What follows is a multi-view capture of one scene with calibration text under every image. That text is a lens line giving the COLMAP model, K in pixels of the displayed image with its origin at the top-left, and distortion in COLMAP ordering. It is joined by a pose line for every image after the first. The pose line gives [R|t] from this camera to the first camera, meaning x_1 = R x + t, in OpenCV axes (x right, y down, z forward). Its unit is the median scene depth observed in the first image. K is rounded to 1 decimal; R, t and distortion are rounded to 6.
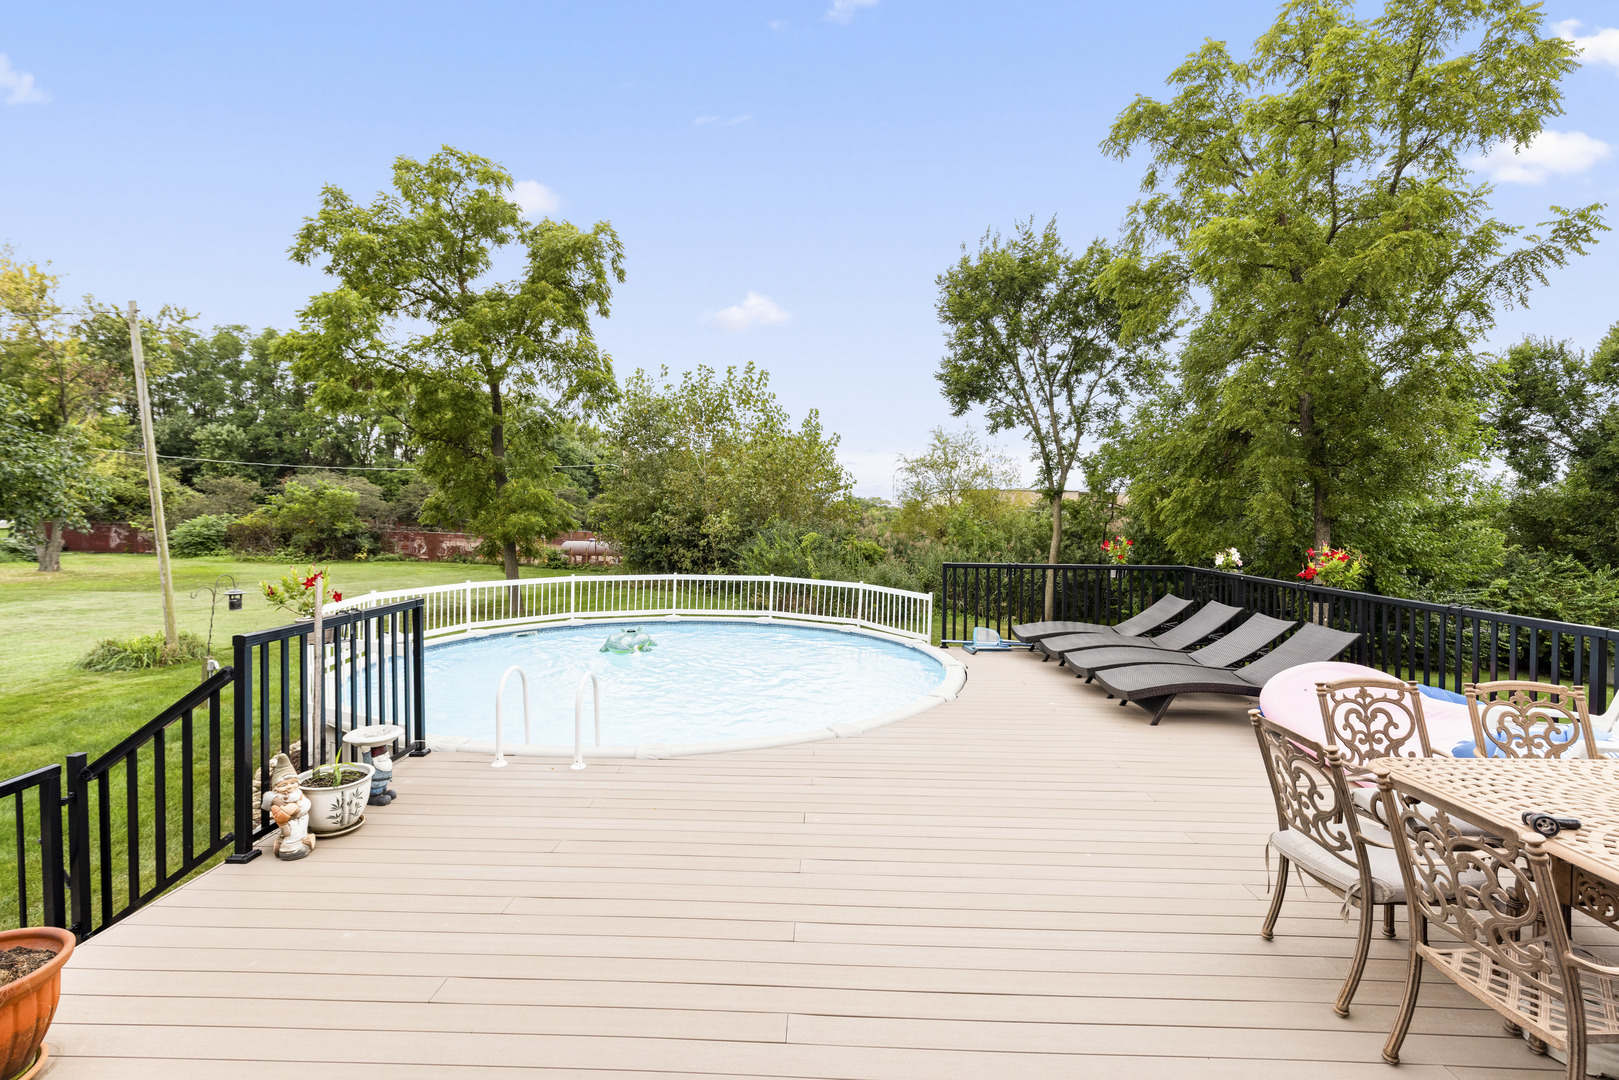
lens RADIAL K [[758.6, 0, 802.6], [0, 758.6, 532.6], [0, 0, 1]] dist [0.013776, -0.000550]
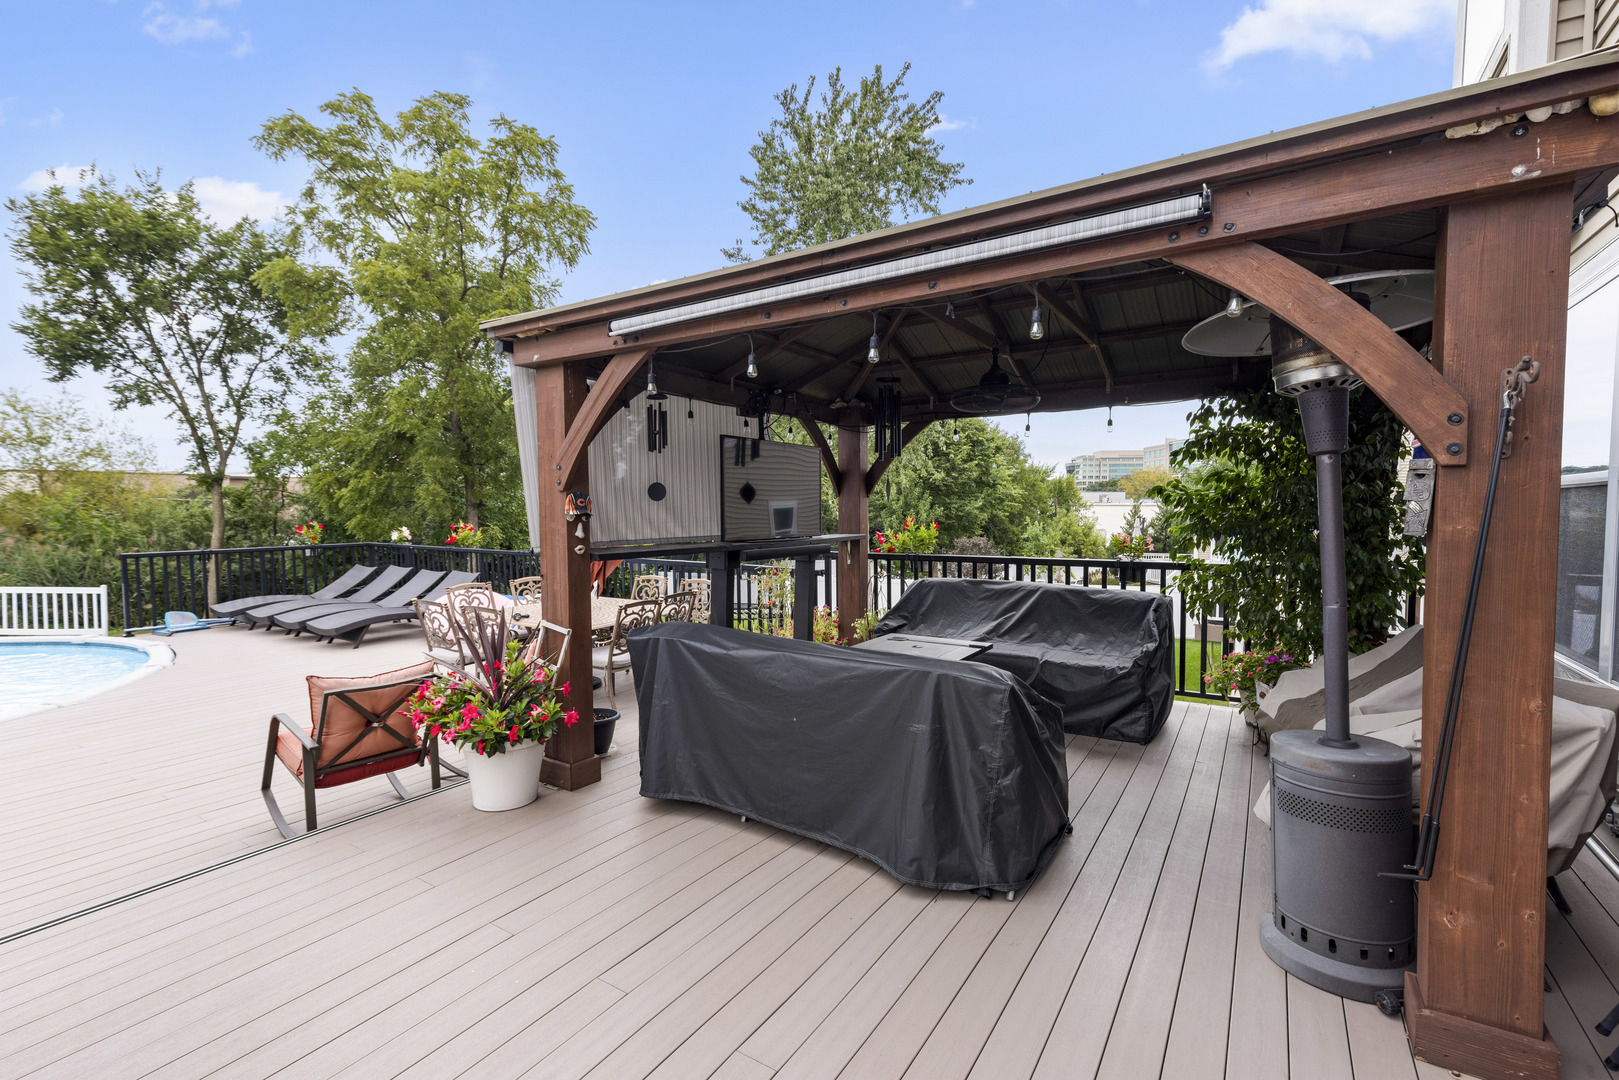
lens RADIAL K [[729.0, 0, 815.7], [0, 729.0, 540.4], [0, 0, 1]] dist [0.002240, 0.000696]
pose [[0.519321, -0.057316, 0.852655, -0.051283], [0.030675, 0.998356, 0.048428, 0.000956], [-0.854029, 0.001005, 0.520225, -0.094356]]
